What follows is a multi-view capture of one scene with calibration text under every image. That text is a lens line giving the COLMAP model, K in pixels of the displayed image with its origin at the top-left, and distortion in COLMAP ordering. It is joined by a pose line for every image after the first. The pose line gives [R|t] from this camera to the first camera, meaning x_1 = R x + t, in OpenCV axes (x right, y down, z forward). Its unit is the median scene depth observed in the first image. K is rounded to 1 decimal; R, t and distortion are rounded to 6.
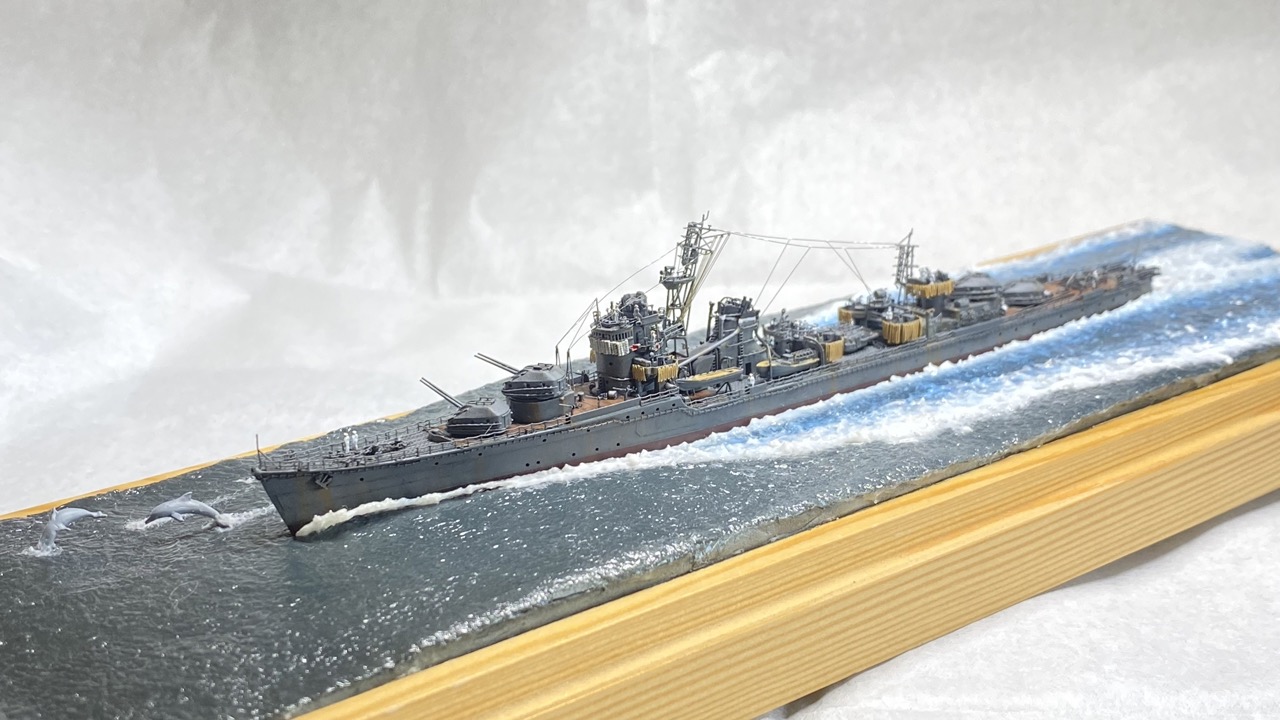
lens RADIAL K [[1595.6, 0, 640.0], [0, 1595.6, 360.0], [0, 0, 1]] dist [0.233393, -0.907312]
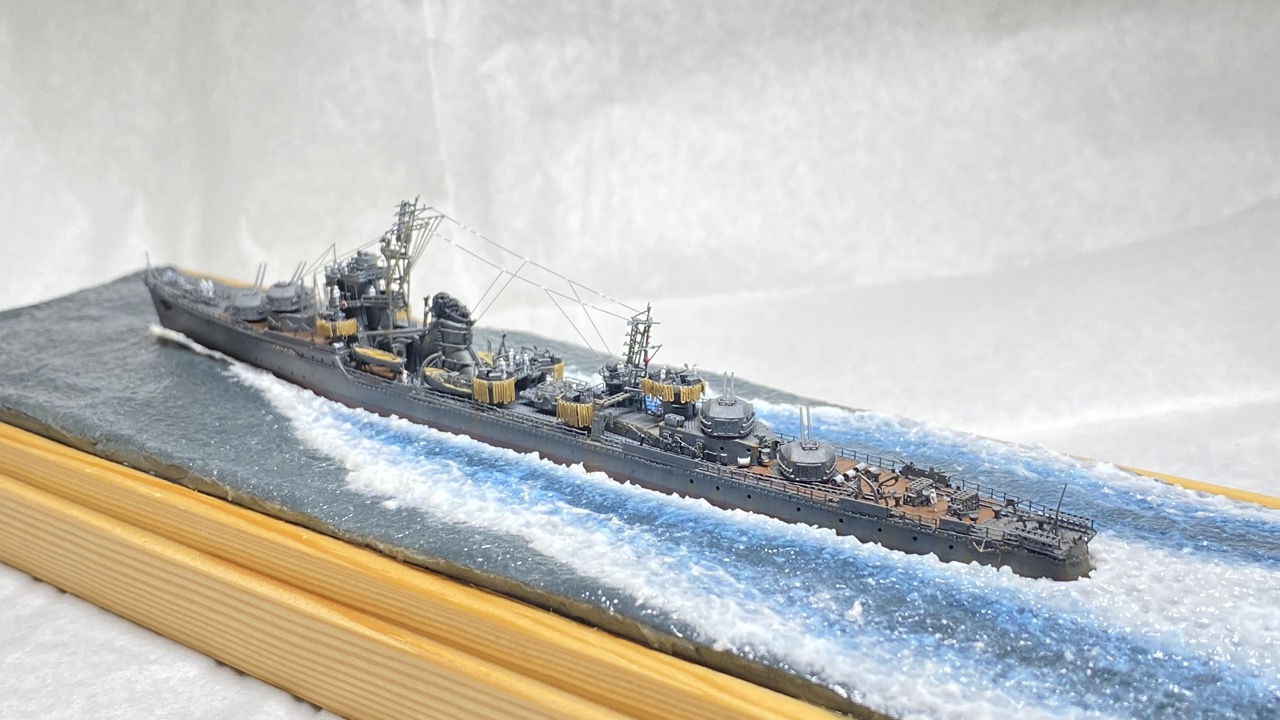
lens RADIAL K [[1595.6, 0, 640.0], [0, 1595.6, 360.0], [0, 0, 1]] dist [0.233393, -0.907312]
pose [[0.218953, 0.303302, -0.927398, 0.954106], [-0.268257, 0.932546, 0.241652, -0.257770], [0.938135, 0.195871, 0.285547, 0.827838]]
